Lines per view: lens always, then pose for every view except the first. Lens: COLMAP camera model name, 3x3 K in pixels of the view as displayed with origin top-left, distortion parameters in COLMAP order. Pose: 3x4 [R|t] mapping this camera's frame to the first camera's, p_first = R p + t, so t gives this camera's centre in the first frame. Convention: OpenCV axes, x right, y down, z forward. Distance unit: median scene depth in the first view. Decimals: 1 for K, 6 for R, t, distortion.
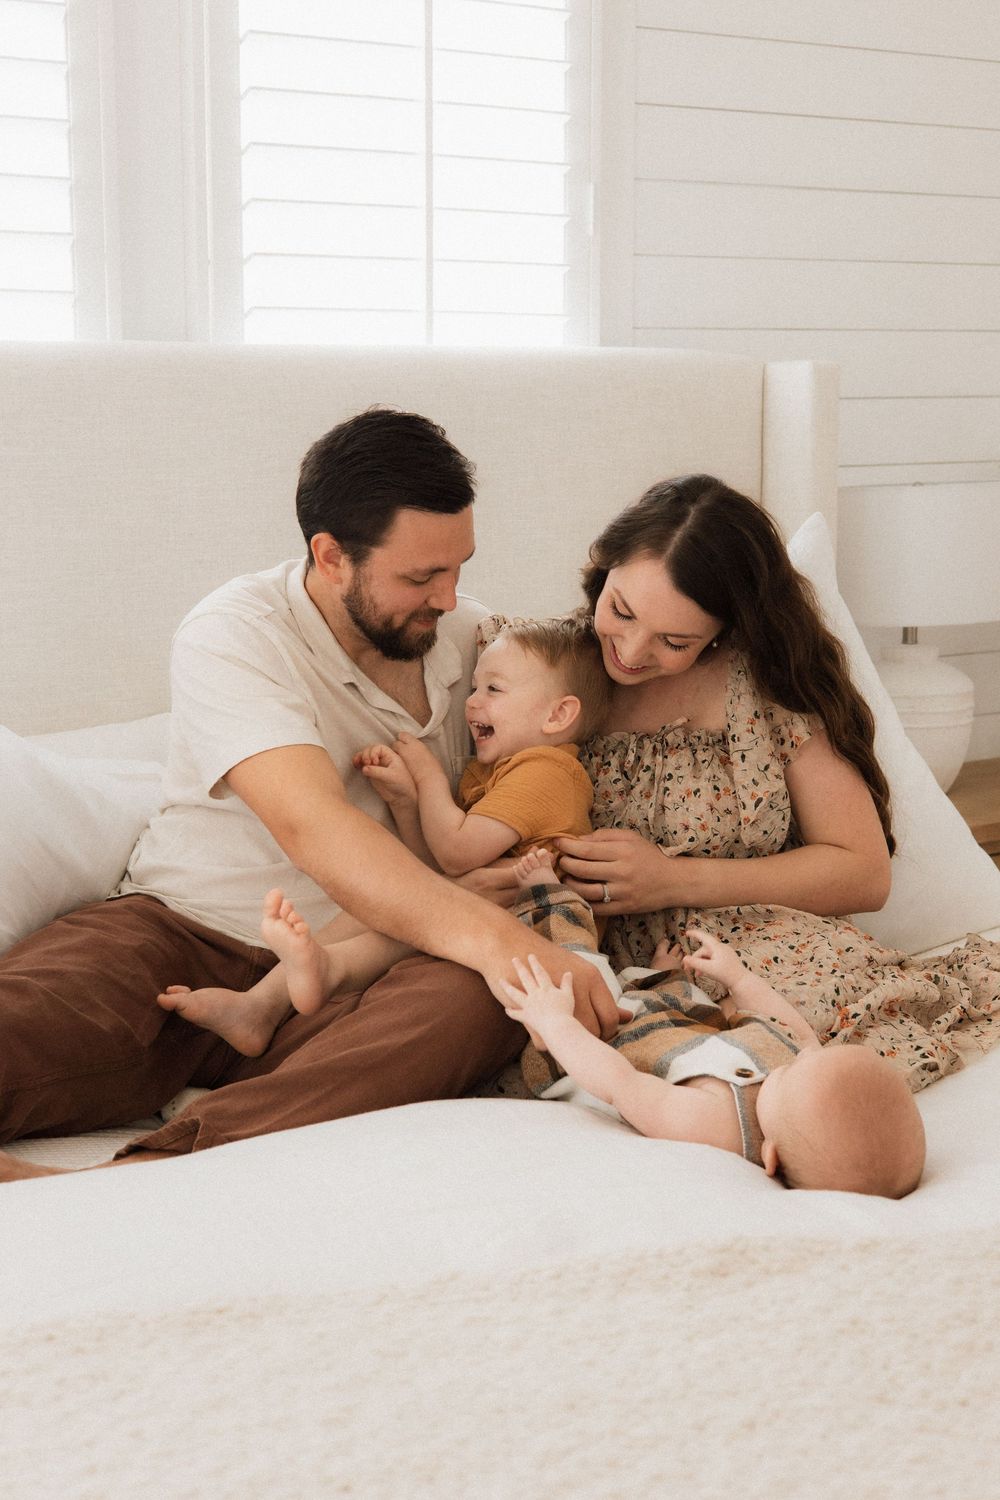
lens RADIAL K [[2229.4, 0, 500.0], [0, 2229.4, 750.0], [0, 0, 1]] dist [0.020713, -0.000820]
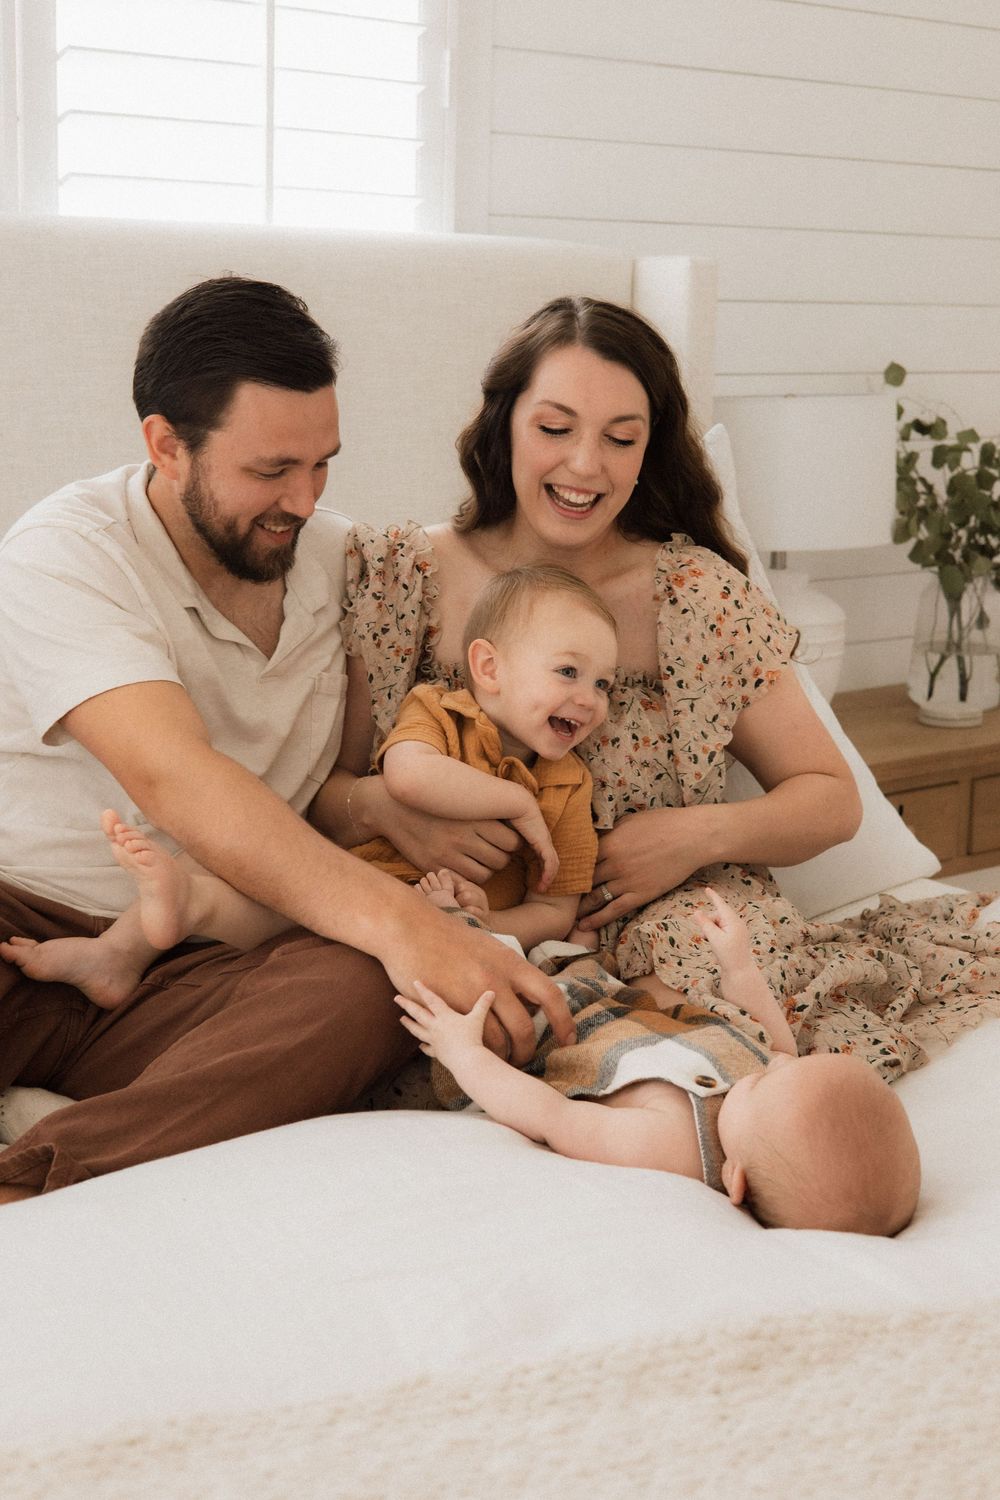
lens RADIAL K [[2247.5, 0, 496.9], [0, 2247.5, 728.7], [0, 0, 1]] dist [0.000415, -0.093327]
pose [[0.993973, 0.008677, 0.109286, -0.054880], [-0.011867, 0.999521, 0.028578, -0.011152], [-0.108985, -0.029703, 0.993599, 0.143386]]
